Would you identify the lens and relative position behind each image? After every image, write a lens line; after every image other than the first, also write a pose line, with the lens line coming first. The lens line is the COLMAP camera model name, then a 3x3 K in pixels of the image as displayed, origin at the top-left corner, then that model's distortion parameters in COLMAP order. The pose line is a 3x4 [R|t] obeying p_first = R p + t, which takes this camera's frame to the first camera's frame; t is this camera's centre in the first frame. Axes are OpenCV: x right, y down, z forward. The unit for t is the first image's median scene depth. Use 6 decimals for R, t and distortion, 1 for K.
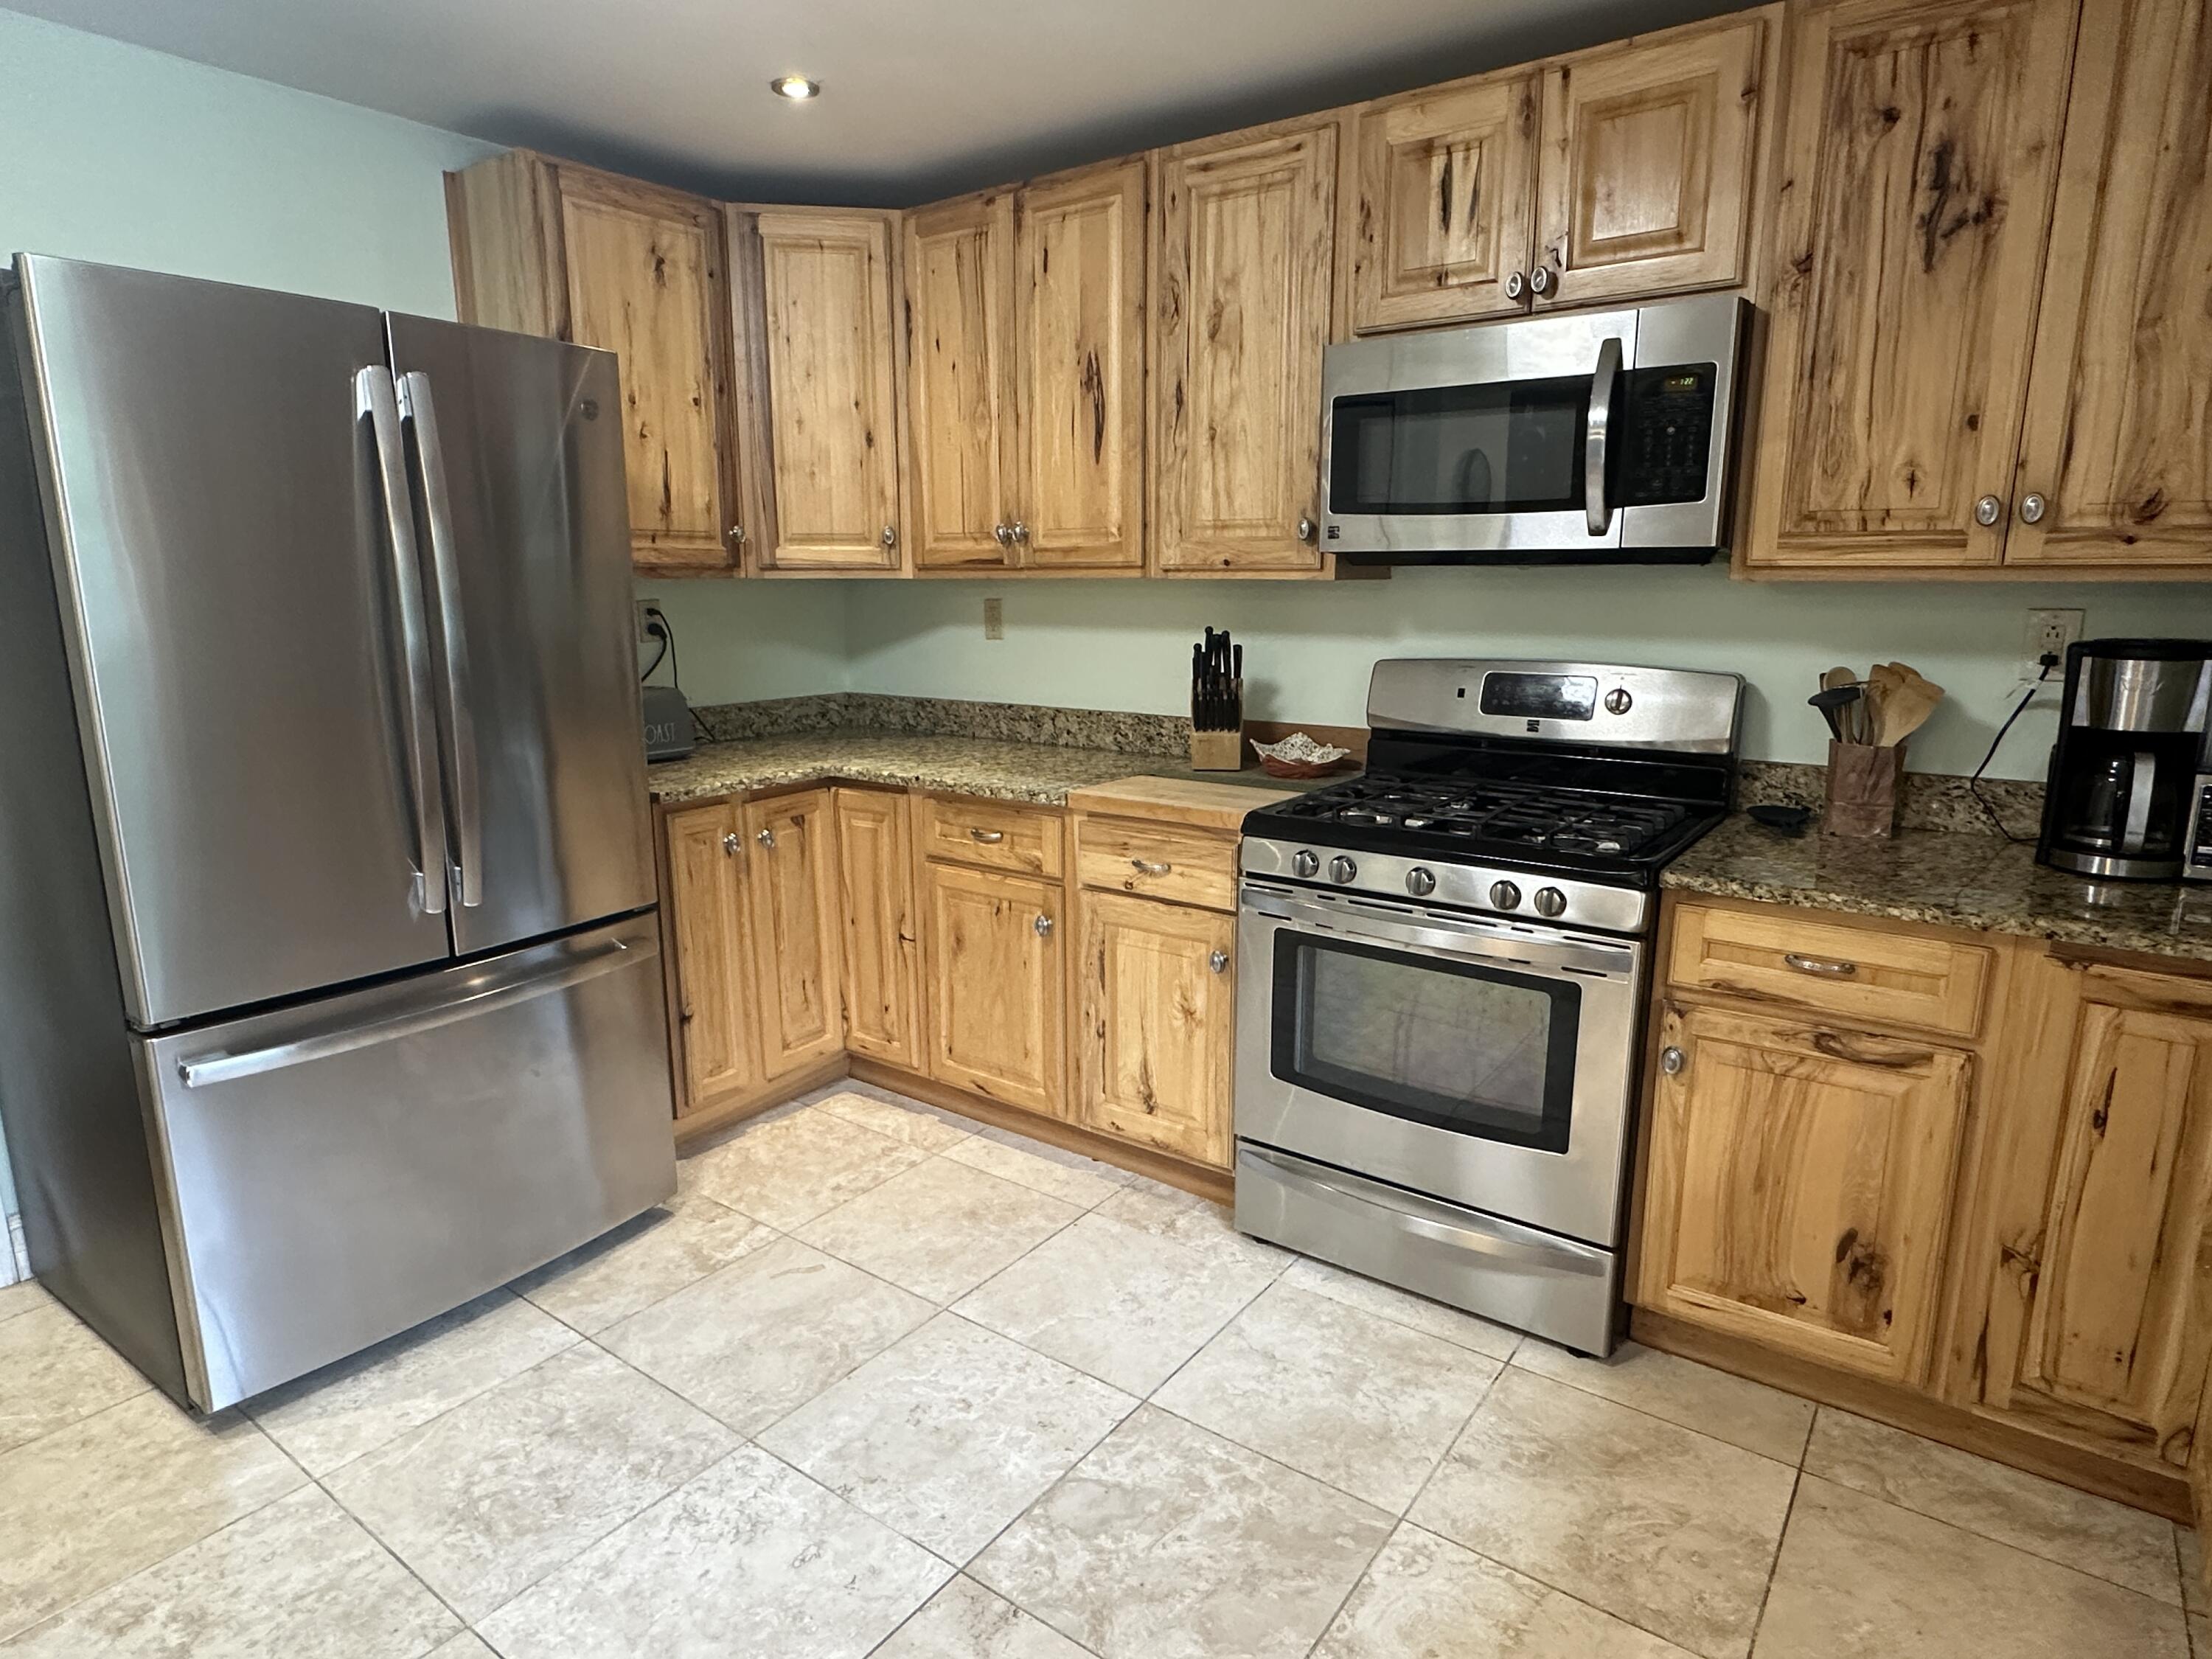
lens RADIAL K [[1257.5, 0, 1100.9], [0, 1257.5, 839.2], [0, 0, 1]] dist [-0.004798, -0.000800]
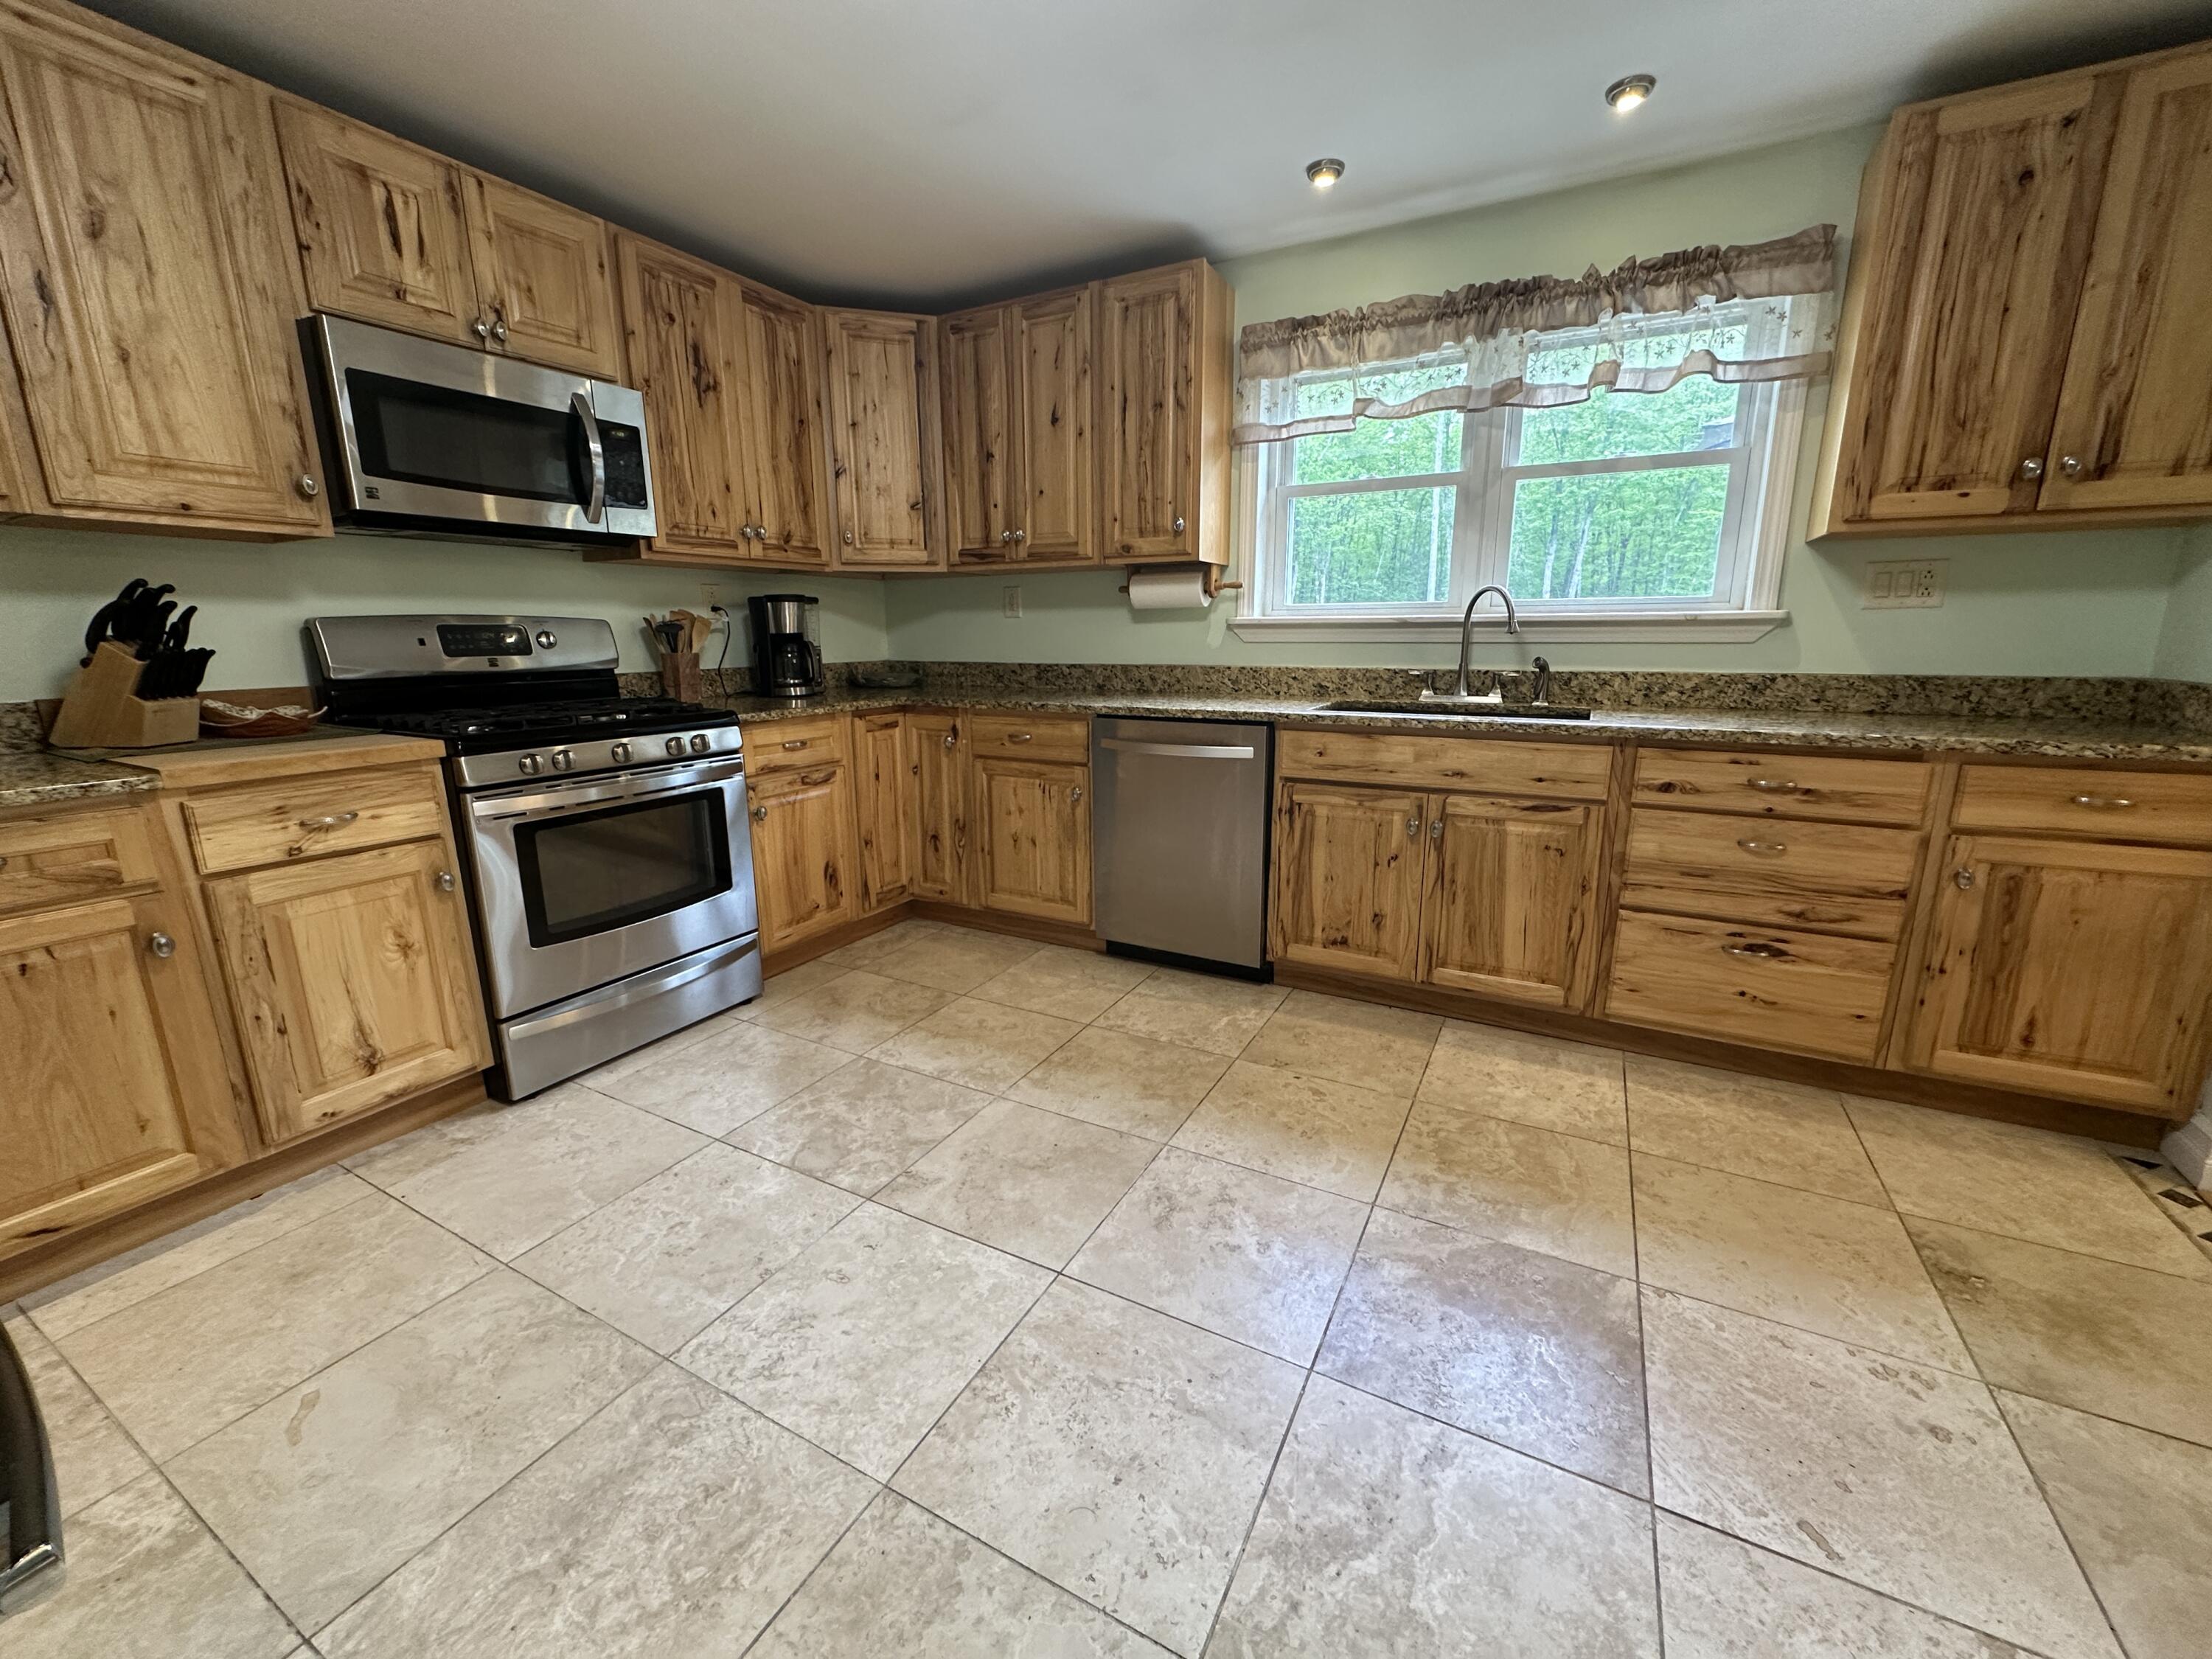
lens RADIAL K [[881.3, 0, 1106.4], [0, 881.3, 827.6], [0, 0, 1]] dist [-0.002991, 0.000364]
pose [[-0.141496, -0.214254, 0.966475, -0.835963], [0.210664, 0.947418, 0.240871, -0.012329], [-0.967264, 0.237684, -0.088920, 0.573764]]
